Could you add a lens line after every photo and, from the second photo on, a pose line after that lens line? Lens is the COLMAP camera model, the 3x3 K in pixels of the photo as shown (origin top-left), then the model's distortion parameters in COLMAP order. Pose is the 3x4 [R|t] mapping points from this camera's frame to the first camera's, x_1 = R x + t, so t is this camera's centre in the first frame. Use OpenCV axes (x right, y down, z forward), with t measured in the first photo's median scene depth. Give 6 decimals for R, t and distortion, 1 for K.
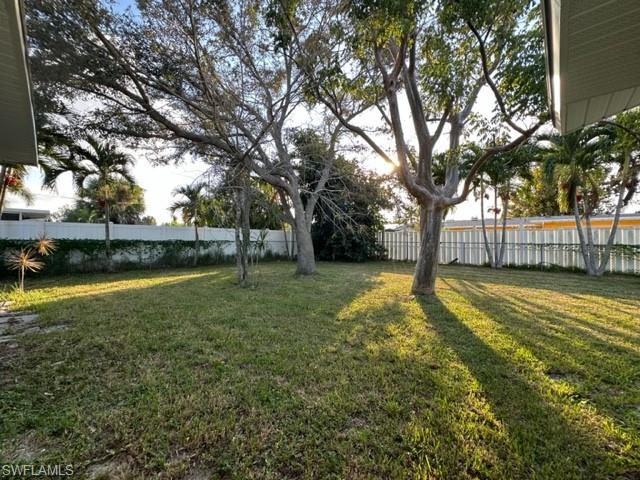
lens RADIAL K [[255.3, 0, 320.1], [0, 255.3, 237.6], [0, 0, 1]] dist [-0.001423, 0.000258]
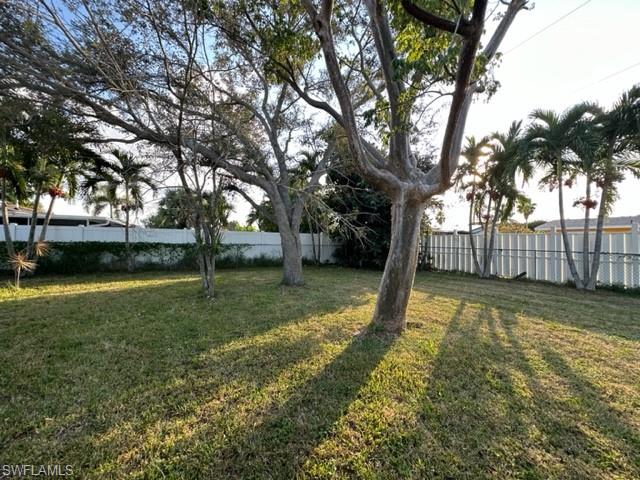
lens RADIAL K [[255.3, 0, 320.4], [0, 255.3, 240.2], [0, 0, 1]] dist [-0.001423, 0.000258]
pose [[0.954556, 0.006976, -0.297949, 0.242147], [-0.006760, 0.999976, 0.001755, -0.007978], [0.297954, 0.000339, 0.954580, 0.167358]]
